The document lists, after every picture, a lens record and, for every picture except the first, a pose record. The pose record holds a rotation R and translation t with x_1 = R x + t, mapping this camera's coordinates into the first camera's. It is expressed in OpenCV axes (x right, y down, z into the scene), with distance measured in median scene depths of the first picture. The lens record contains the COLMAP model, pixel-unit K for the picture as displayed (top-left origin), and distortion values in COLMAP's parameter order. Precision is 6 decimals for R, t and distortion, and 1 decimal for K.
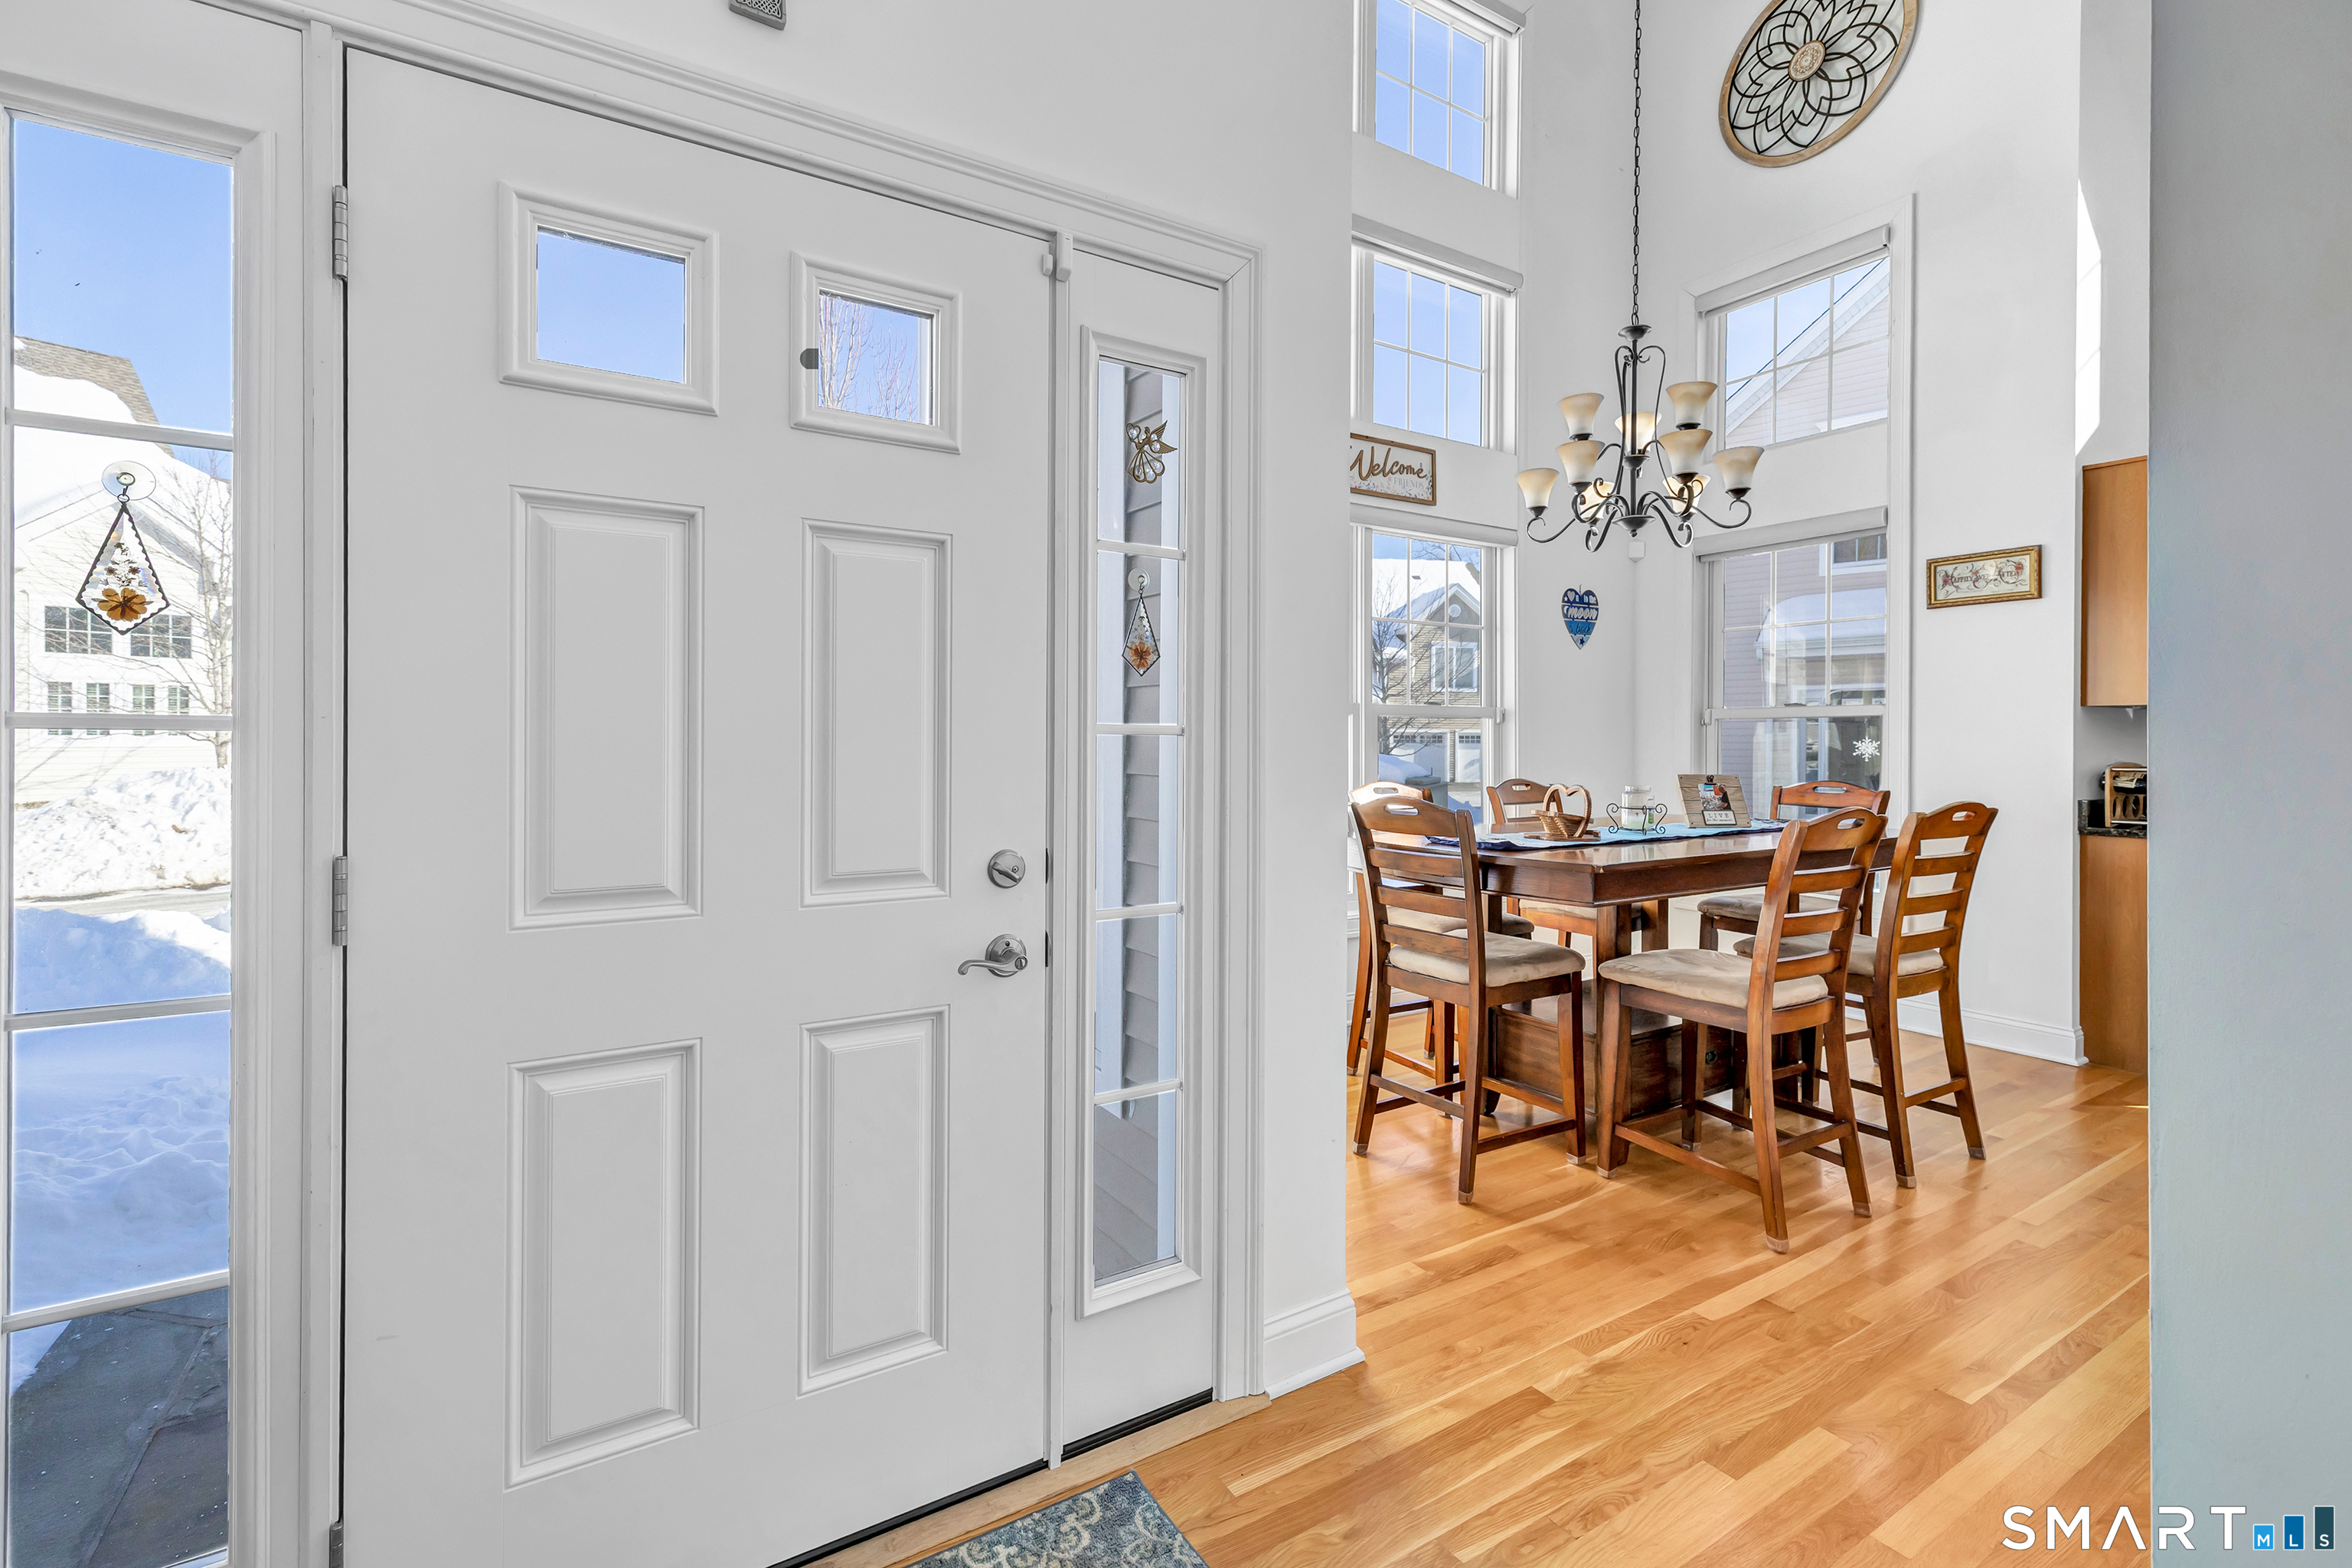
lens RADIAL K [[1027.5, 0, 1168.5], [0, 1027.5, 749.9], [0, 0, 1]] dist [0.002261, 0.000229]
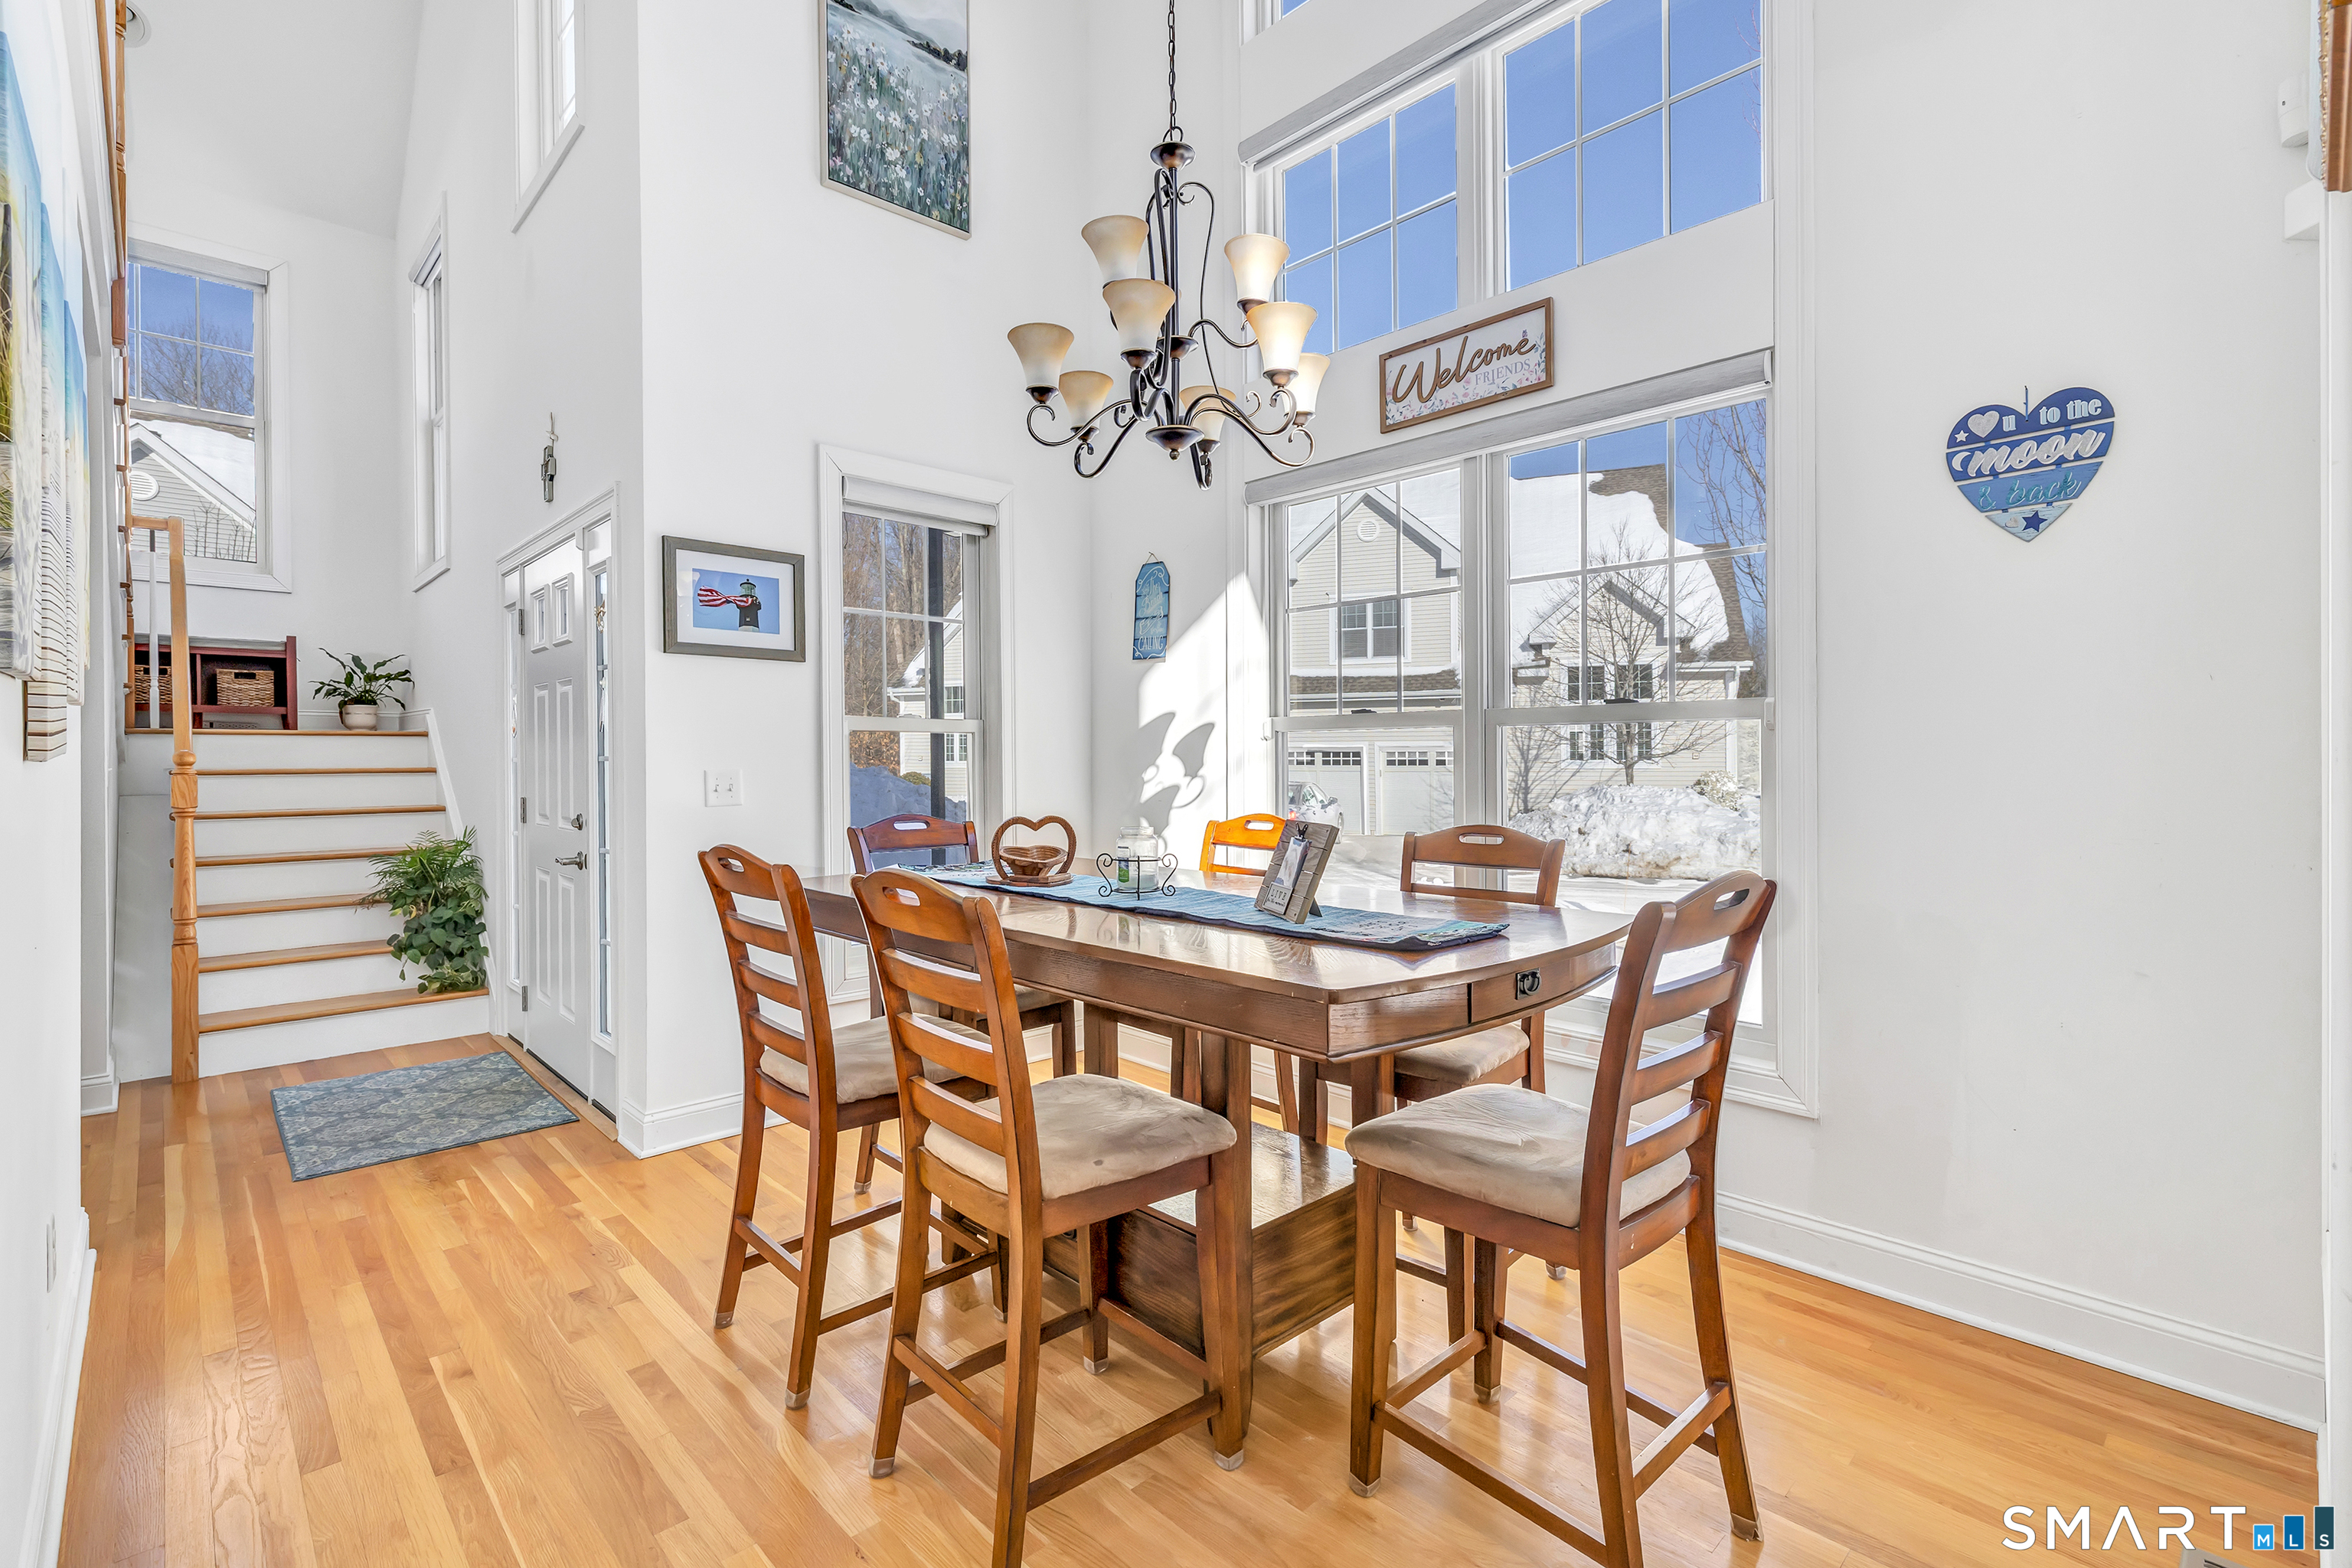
lens RADIAL K [[1048.7, 0, 1172.7], [0, 1048.7, 772.8], [0, 0, 1]] dist [0.000402, 0.000351]
pose [[0.216198, 0.017085, -0.976200, 0.872238], [0.006426, 0.999800, 0.018922, -0.014856], [0.976328, -0.010364, 0.216045, 0.655559]]
